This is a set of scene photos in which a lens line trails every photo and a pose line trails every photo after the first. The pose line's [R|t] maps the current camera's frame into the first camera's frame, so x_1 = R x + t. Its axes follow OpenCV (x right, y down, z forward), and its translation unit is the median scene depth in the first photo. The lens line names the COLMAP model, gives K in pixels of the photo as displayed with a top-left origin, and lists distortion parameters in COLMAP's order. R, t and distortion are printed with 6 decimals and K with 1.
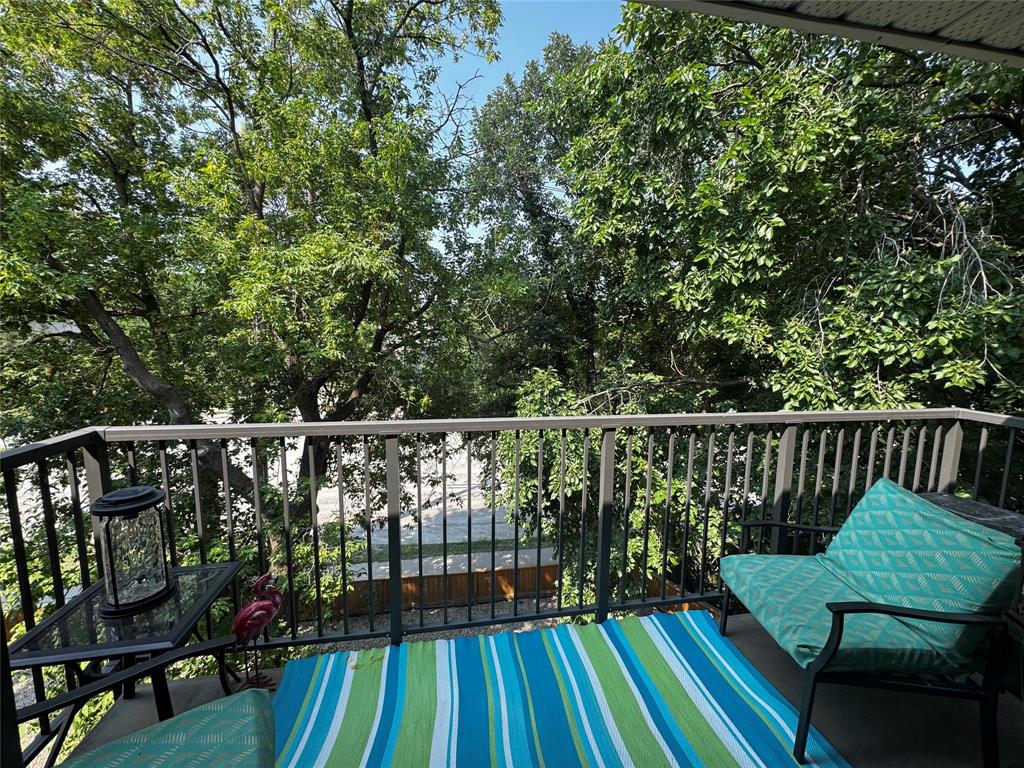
lens RADIAL K [[409.2, 0, 511.8], [0, 409.2, 382.2], [0, 0, 1]] dist [-0.002630, 0.000137]
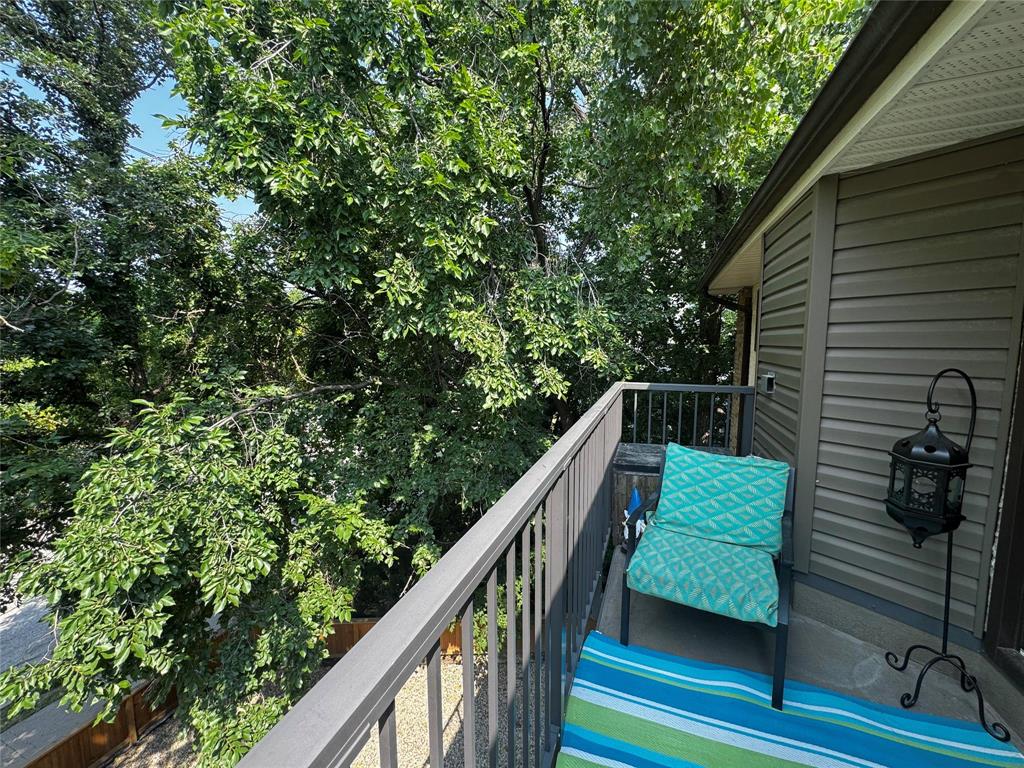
lens RADIAL K [[409.2, 0, 510.2], [0, 409.2, 383.0], [0, 0, 1]] dist [-0.002630, 0.000137]
pose [[0.500816, -0.114303, 0.857973, -0.147407], [0.115890, 0.991172, 0.064401, -0.032141], [-0.857760, 0.067177, 0.509642, 0.285344]]
